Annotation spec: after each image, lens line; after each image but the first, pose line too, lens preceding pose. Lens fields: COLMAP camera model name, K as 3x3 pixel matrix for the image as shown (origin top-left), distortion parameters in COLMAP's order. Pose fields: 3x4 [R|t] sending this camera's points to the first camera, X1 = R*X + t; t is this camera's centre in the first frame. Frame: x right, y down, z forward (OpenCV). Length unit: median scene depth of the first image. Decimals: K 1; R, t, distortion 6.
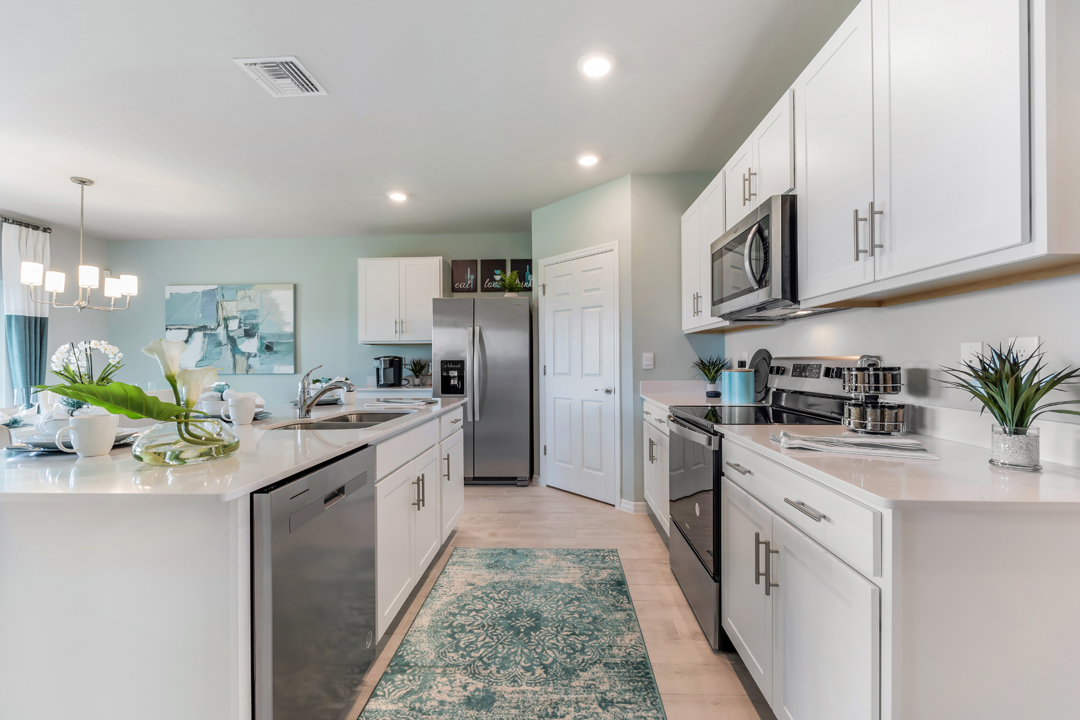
lens RADIAL K [[457.6, 0, 539.8], [0, 457.6, 359.6], [0, 0, 1]] dist [0.003780, -0.000220]
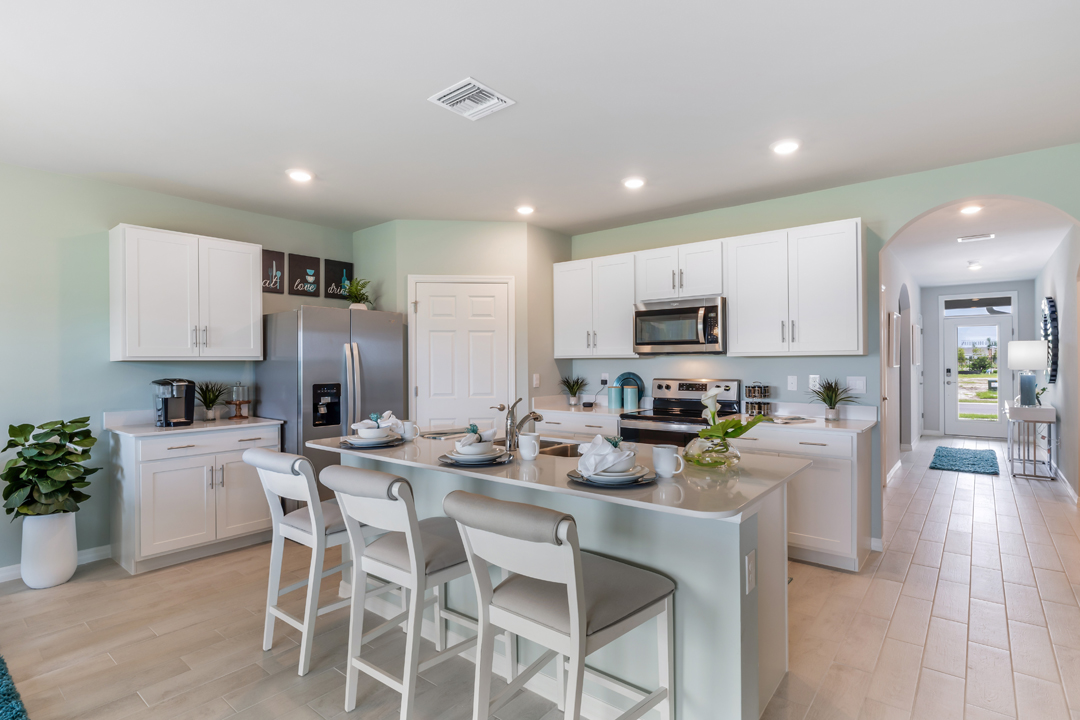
lens RADIAL K [[539.0, 0, 546.9], [0, 539.0, 357.8], [0, 0, 1]] dist [-0.014942, 0.000384]
pose [[0.583174, 0.007761, 0.812310, -0.607284], [-0.000010, 0.999954, -0.009547, -0.029393], [-0.812347, 0.005559, 0.583148, 0.100284]]
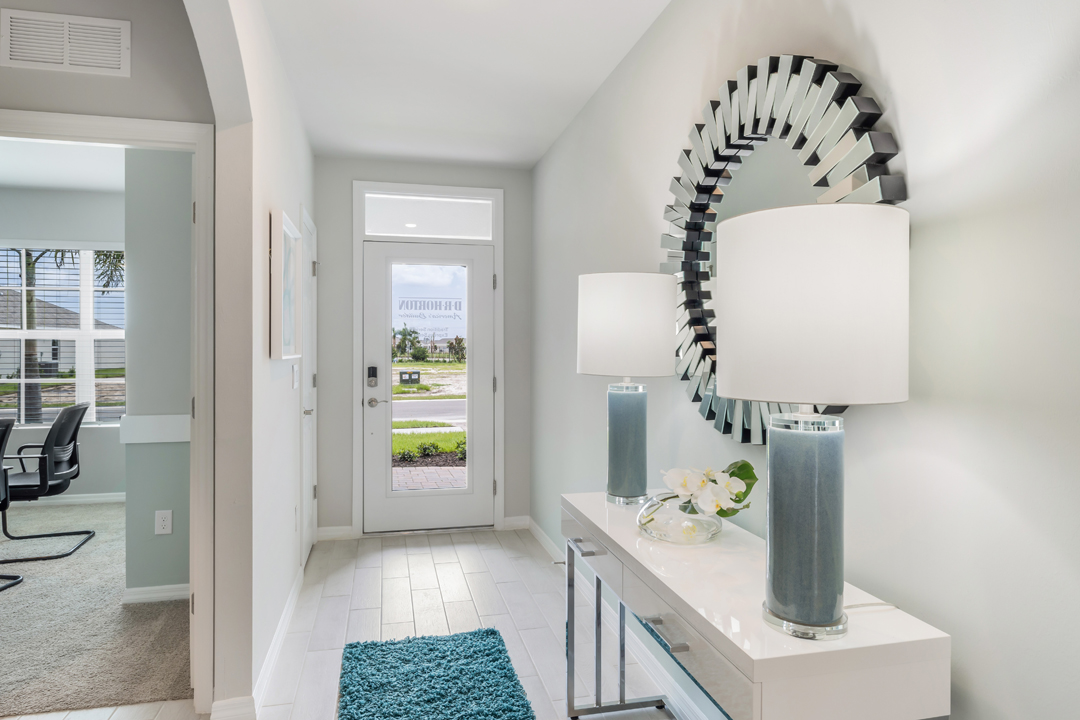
lens RADIAL K [[634.8, 0, 537.5], [0, 634.8, 355.1], [0, 0, 1]] dist [-0.001862, -0.000049]
pose [[-0.290123, -0.004142, 0.956980, 0.799897], [0.001996, 0.999986, 0.004934, -0.028270], [-0.956987, 0.003342, -0.290111, 0.085670]]
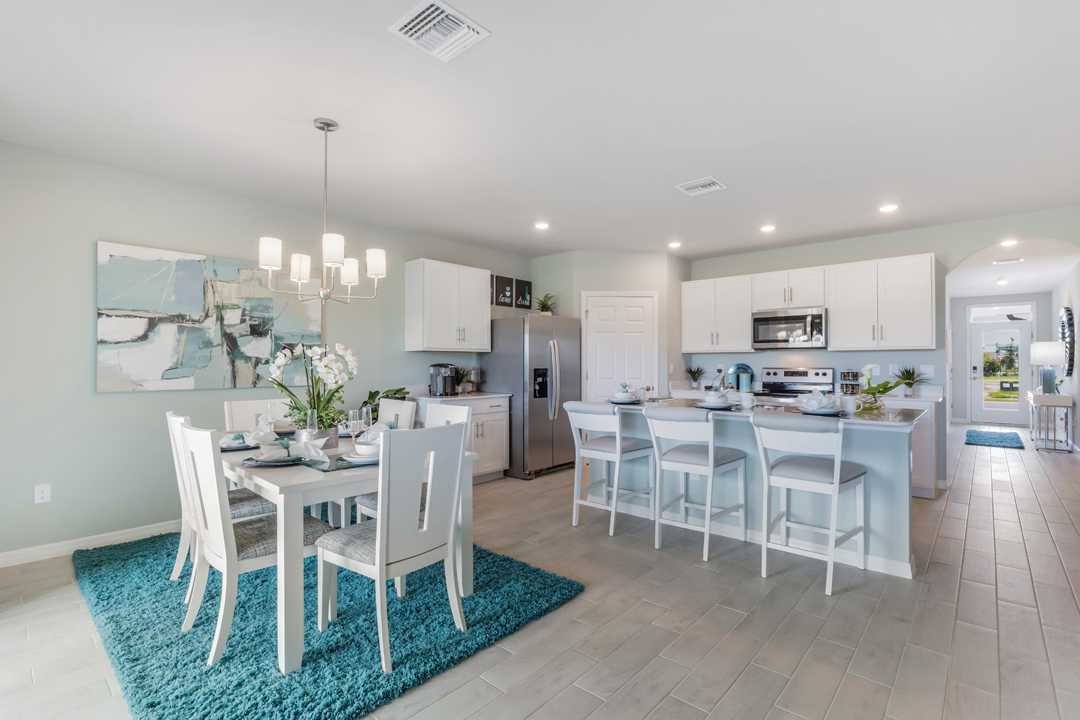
lens RADIAL K [[494.7, 0, 548.4], [0, 494.7, 358.6], [0, 0, 1]] dist [-0.013409, -0.000028]
pose [[0.622985, 0.012941, 0.782127, -0.952217], [-0.006348, 0.999914, -0.011488, -0.007699], [-0.782208, 0.002191, 0.623014, 0.166221]]
